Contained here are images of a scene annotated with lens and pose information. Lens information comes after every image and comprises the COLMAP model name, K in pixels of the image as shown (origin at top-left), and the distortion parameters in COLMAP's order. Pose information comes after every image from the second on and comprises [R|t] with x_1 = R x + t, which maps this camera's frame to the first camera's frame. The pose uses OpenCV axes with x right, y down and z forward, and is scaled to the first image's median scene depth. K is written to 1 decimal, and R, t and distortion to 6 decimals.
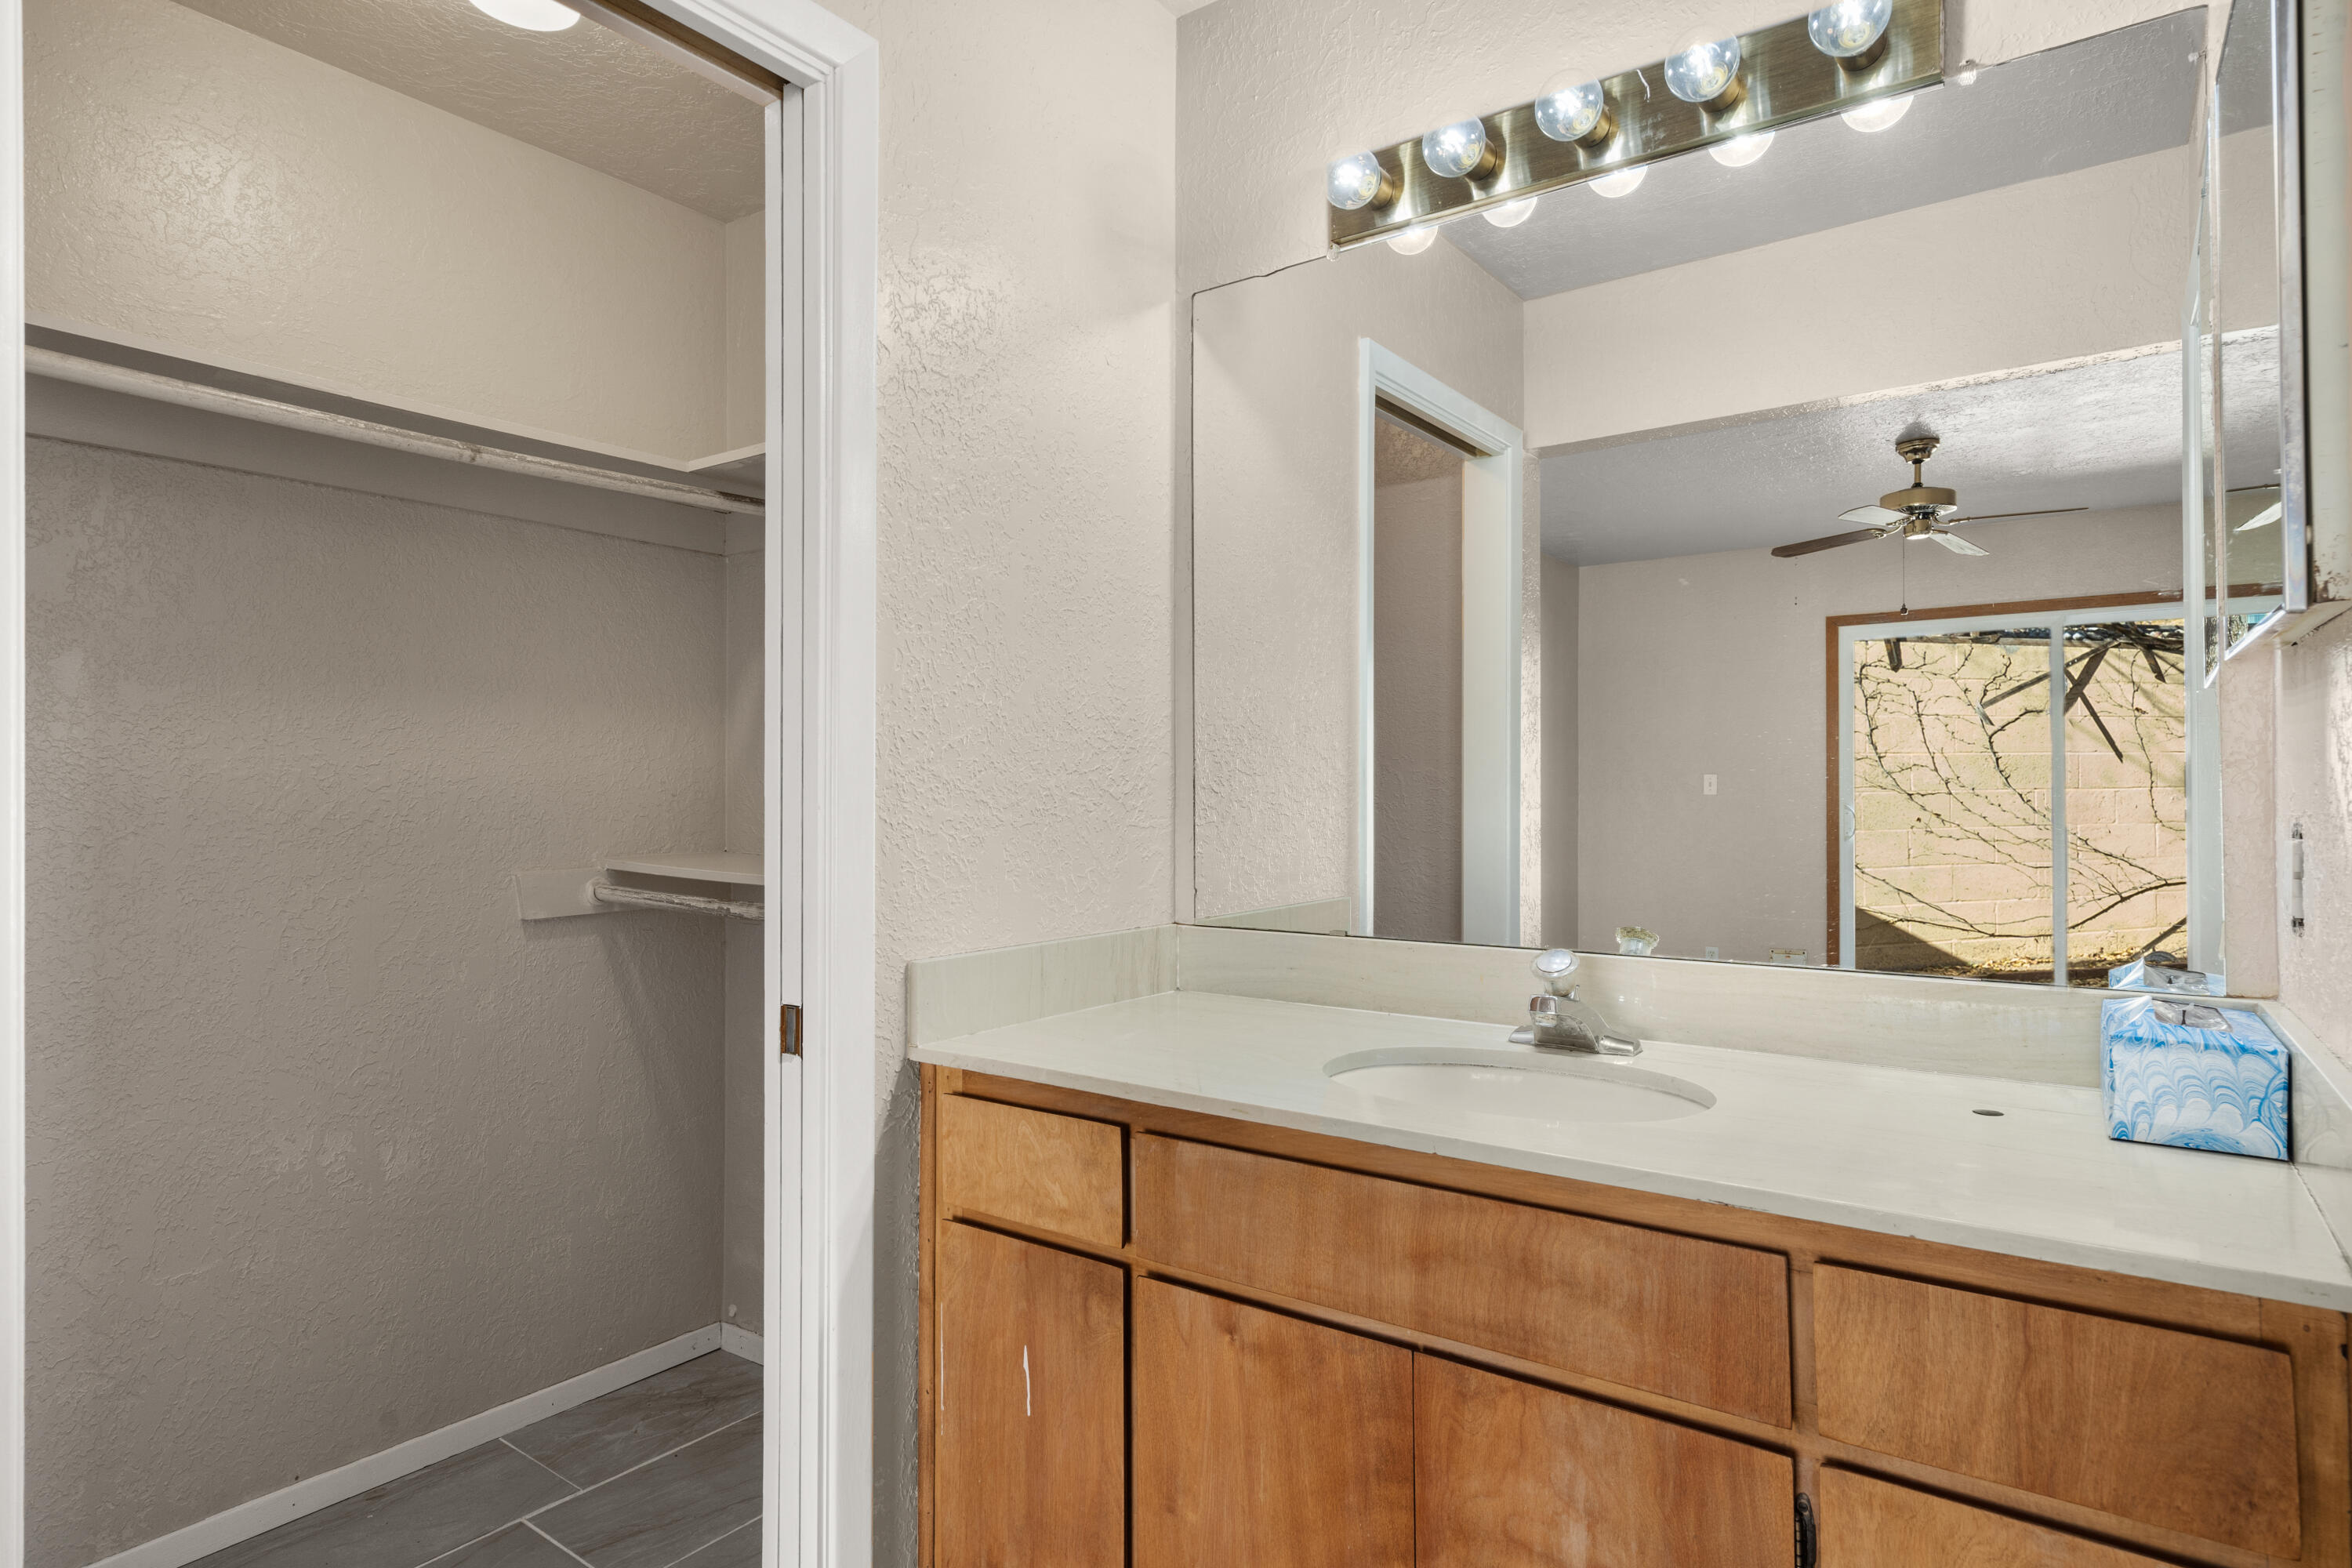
lens RADIAL K [[1271.8, 0, 1197.6], [0, 1271.8, 778.4], [0, 0, 1]] dist [-0.003569, 0.000116]
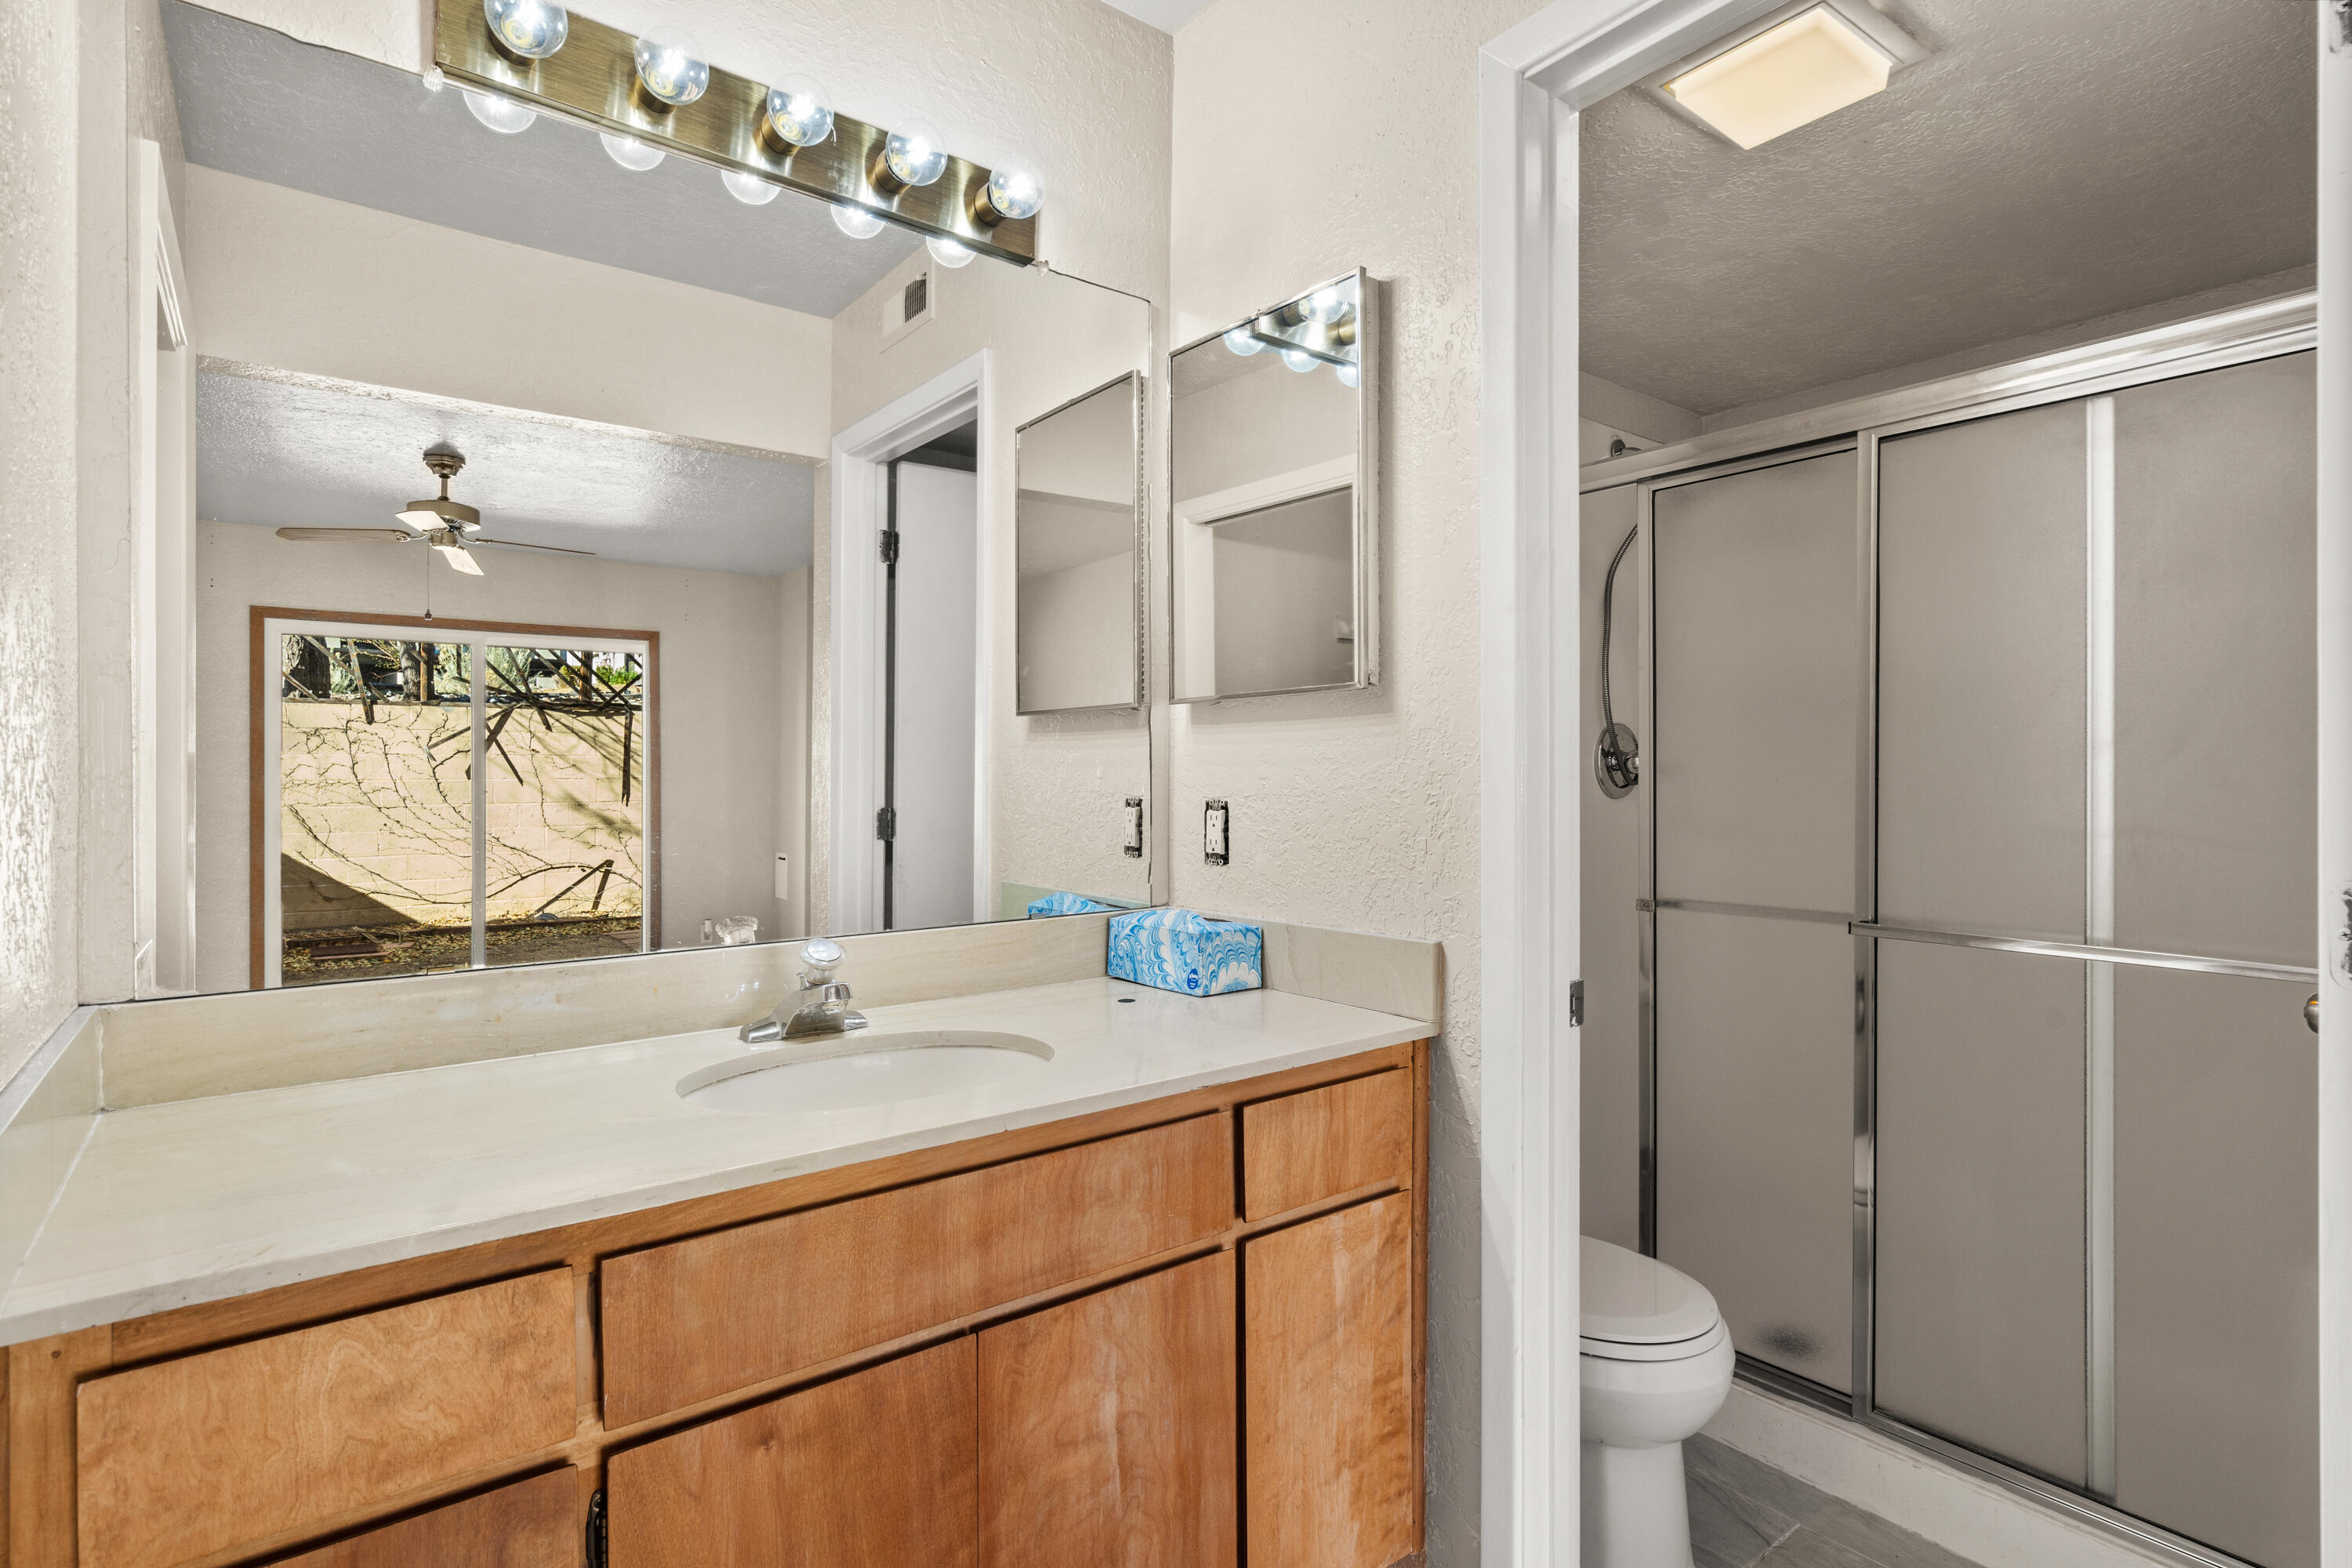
lens RADIAL K [[1137.2, 0, 1185.4], [0, 1137.2, 773.9], [0, 0, 1]] dist [0.002452, 0.000839]
pose [[0.300152, 0.002858, 0.953887, -0.620196], [-0.001154, 0.999996, -0.002633, -0.000618], [-0.953891, -0.000311, 0.300154, 0.525054]]
